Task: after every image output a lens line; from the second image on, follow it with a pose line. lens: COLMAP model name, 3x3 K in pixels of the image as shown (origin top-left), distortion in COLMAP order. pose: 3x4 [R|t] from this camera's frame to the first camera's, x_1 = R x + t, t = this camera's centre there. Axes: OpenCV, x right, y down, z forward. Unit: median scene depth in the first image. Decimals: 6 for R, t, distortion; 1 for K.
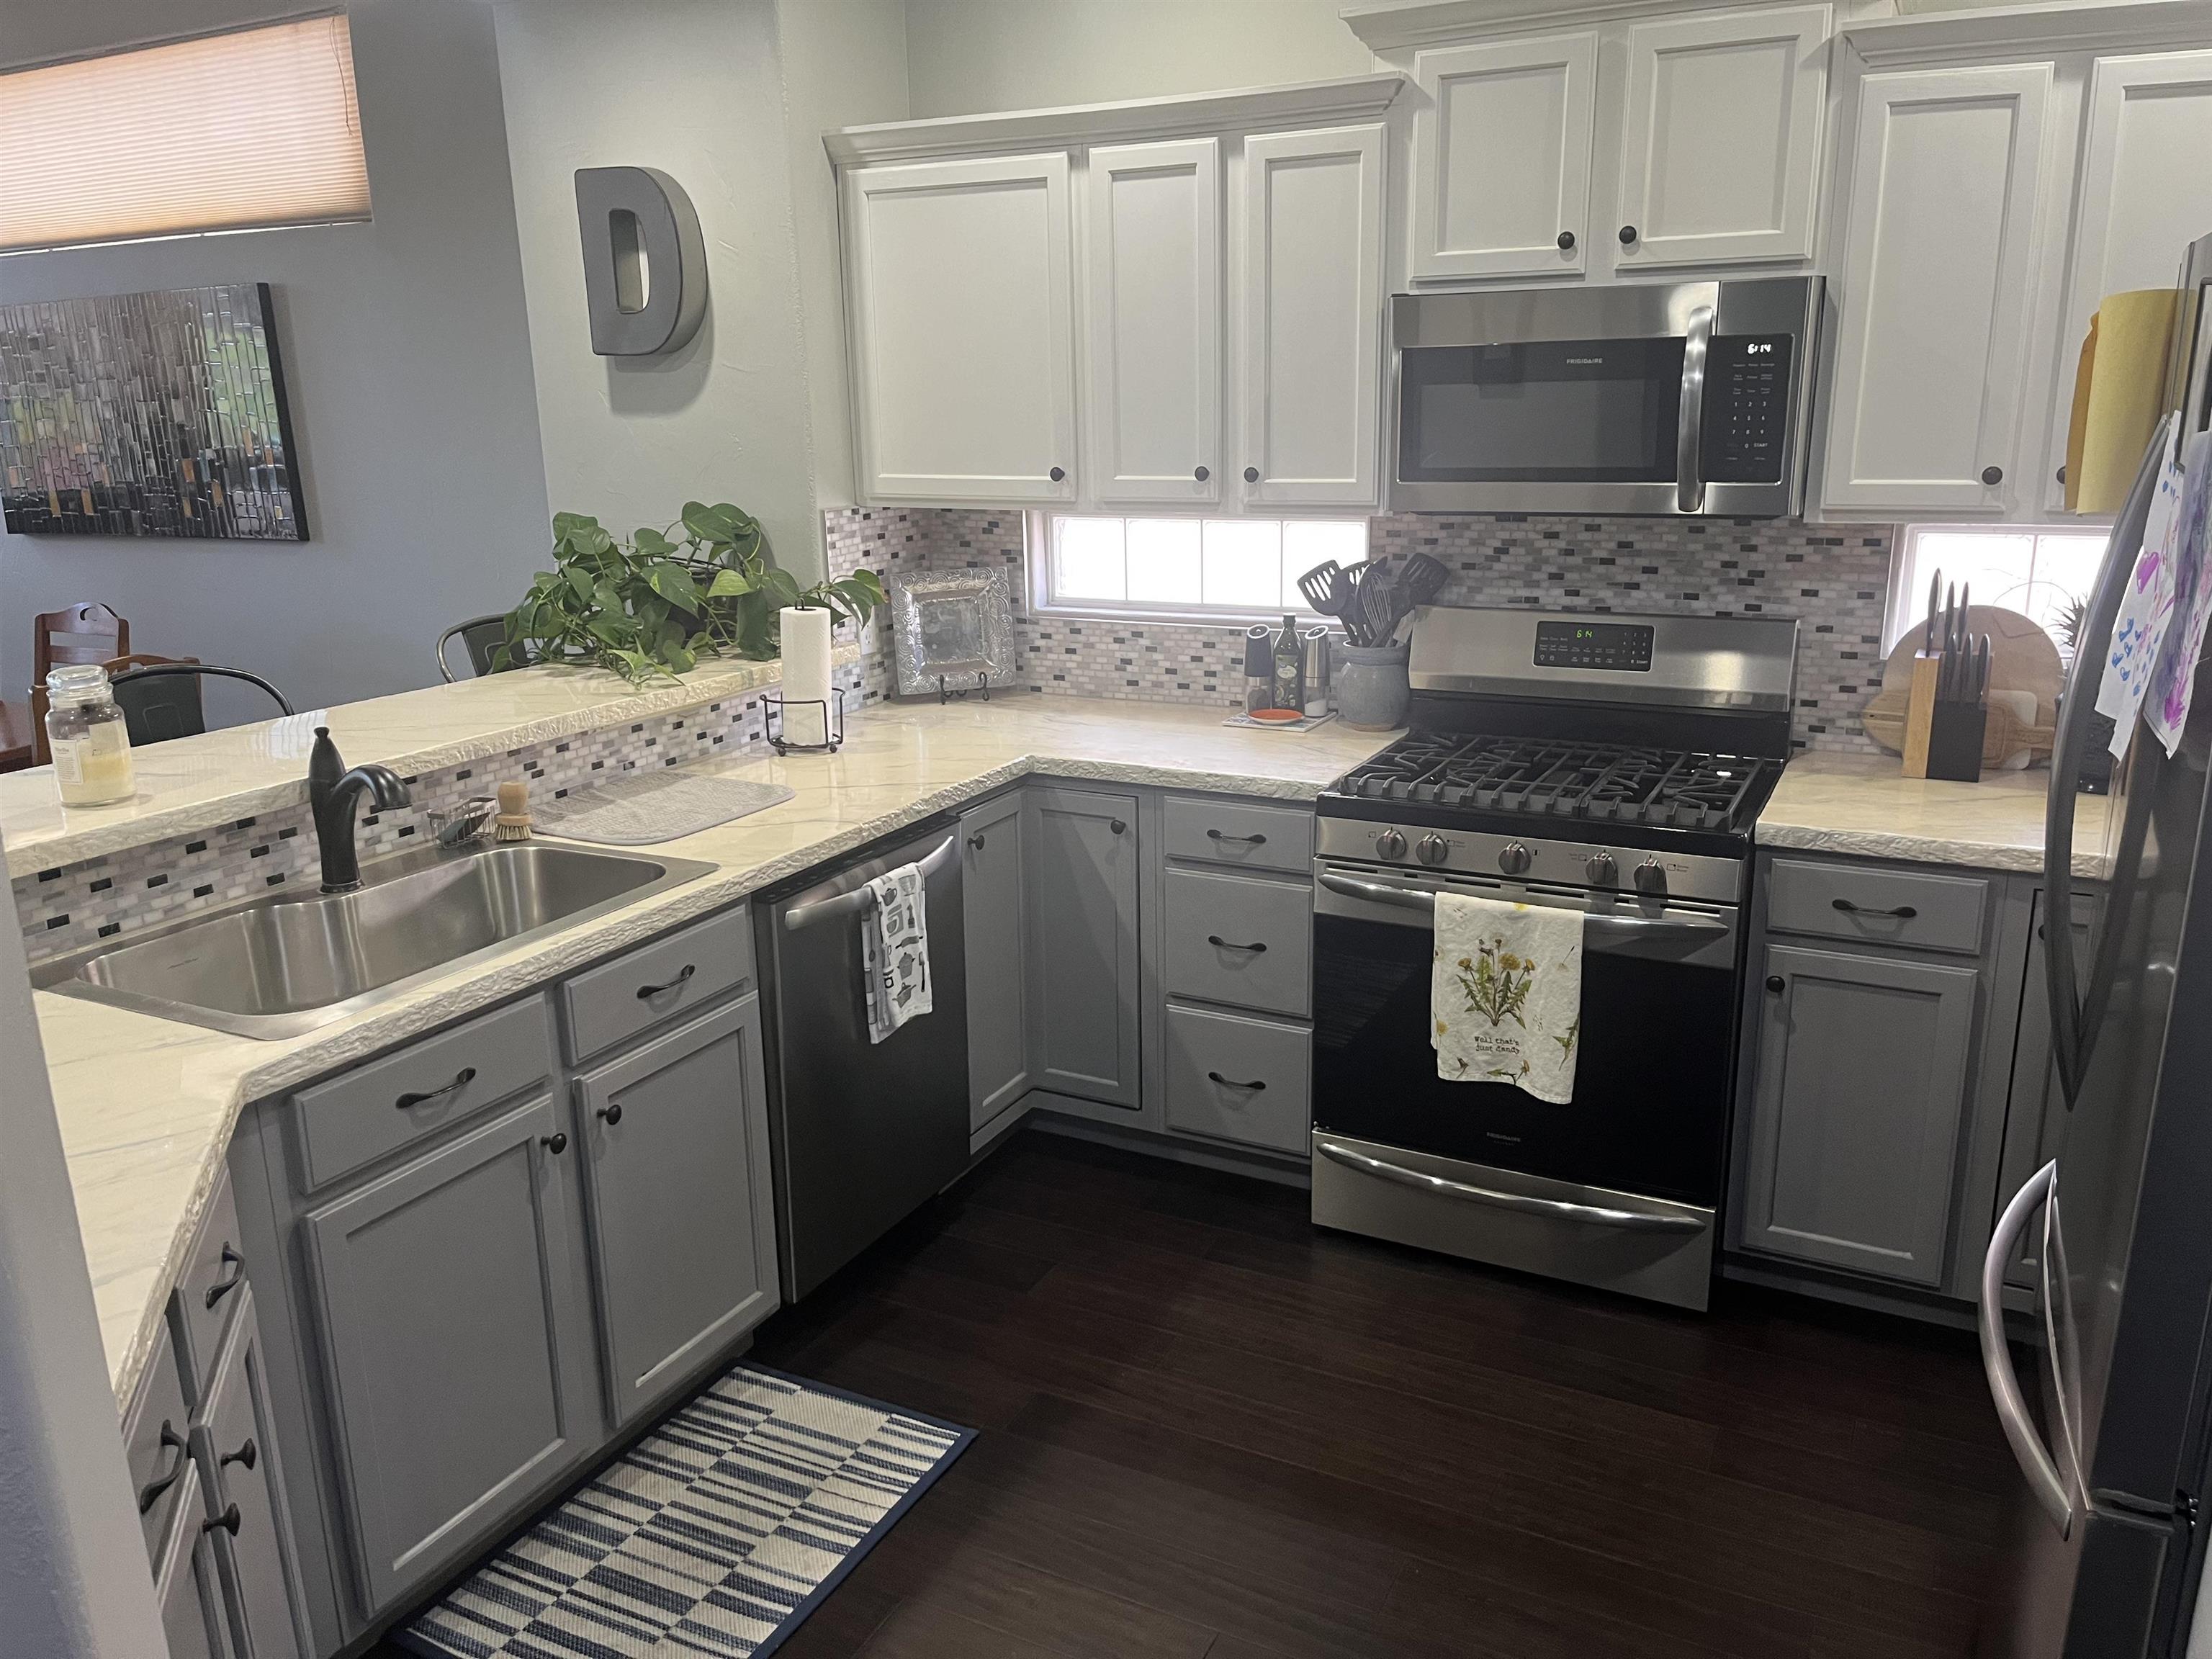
lens RADIAL K [[1668.8, 0, 1102.6], [0, 1668.8, 829.5], [0, 0, 1]] dist [0.032704, -0.032274]
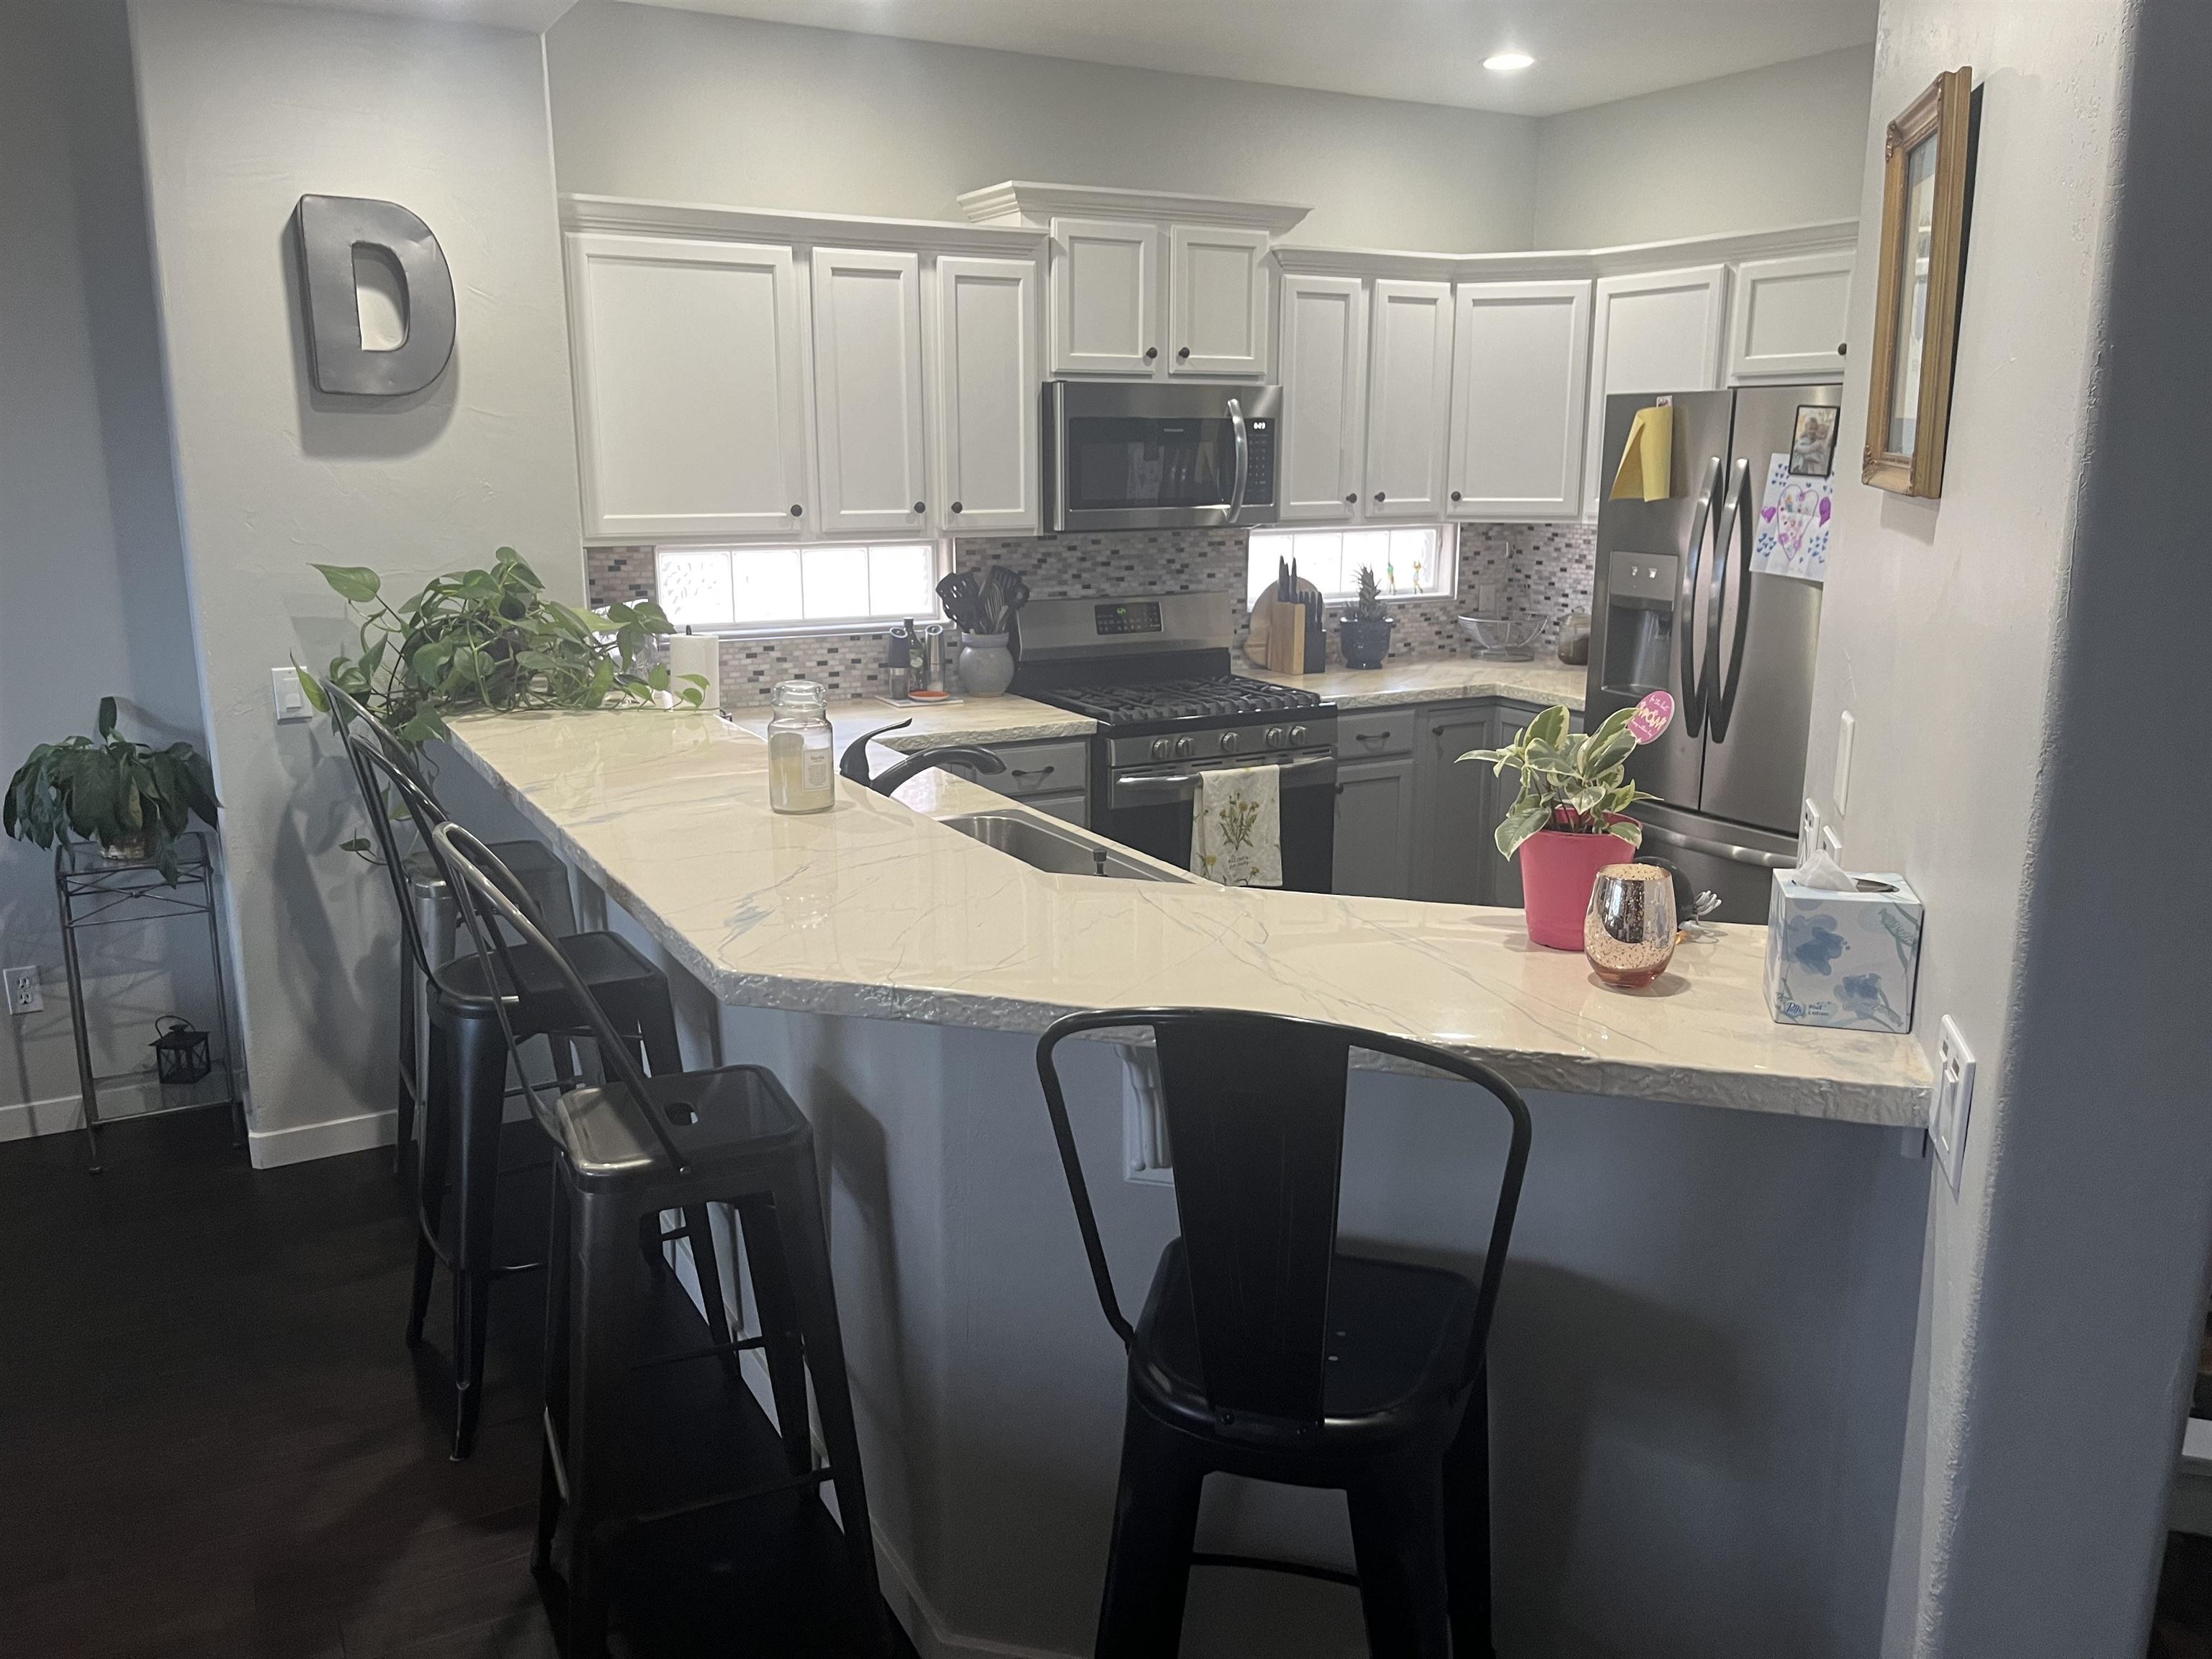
lens RADIAL K [[1668.8, 0, 1098.9], [0, 1668.8, 834.9], [0, 0, 1]] dist [0.032704, -0.032274]
pose [[0.563017, -0.167644, 0.809264, -0.951122], [0.202279, 0.977380, 0.061742, -0.016431], [-0.801309, 0.128935, 0.584192, 0.163863]]
